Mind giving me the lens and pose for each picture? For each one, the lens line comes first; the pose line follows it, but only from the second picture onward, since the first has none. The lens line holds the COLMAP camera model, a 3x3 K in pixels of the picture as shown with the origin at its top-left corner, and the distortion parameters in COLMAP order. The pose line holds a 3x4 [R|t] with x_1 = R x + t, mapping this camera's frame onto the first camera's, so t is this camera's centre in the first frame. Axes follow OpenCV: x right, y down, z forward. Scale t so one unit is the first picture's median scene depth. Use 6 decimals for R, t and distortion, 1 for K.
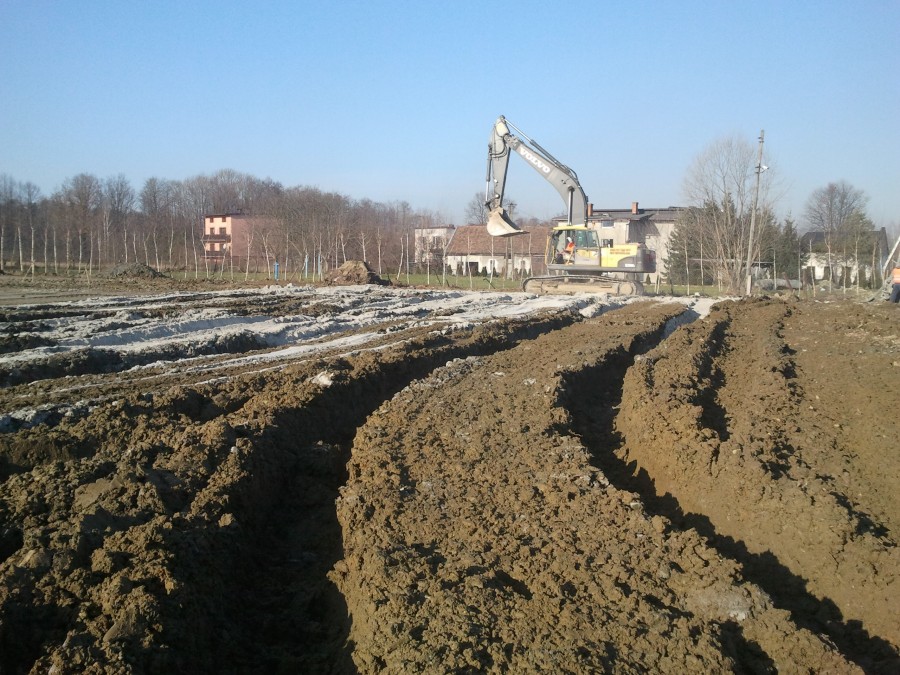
lens RADIAL K [[860.6, 0, 450.0], [0, 860.6, 337.5], [0, 0, 1]] dist [0.119785, -0.357092]
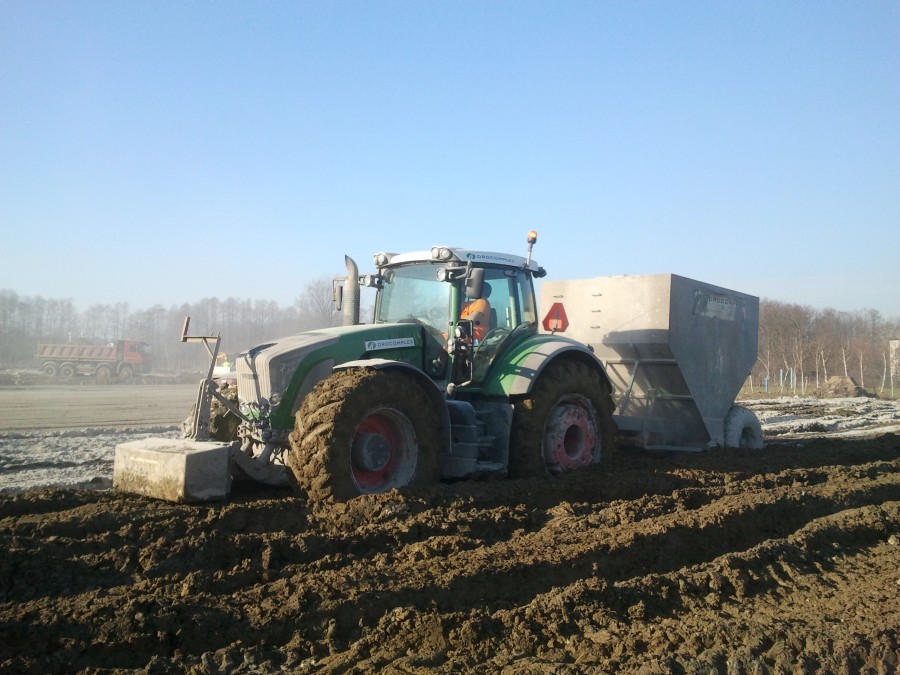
lens RADIAL K [[860.6, 0, 450.0], [0, 860.6, 337.5], [0, 0, 1]] dist [0.119785, -0.357092]
pose [[0.875208, -0.024431, -0.483130, -0.010409], [-0.038586, 0.992016, -0.120065, 0.015978], [0.482206, 0.123724, 0.867277, -0.221658]]
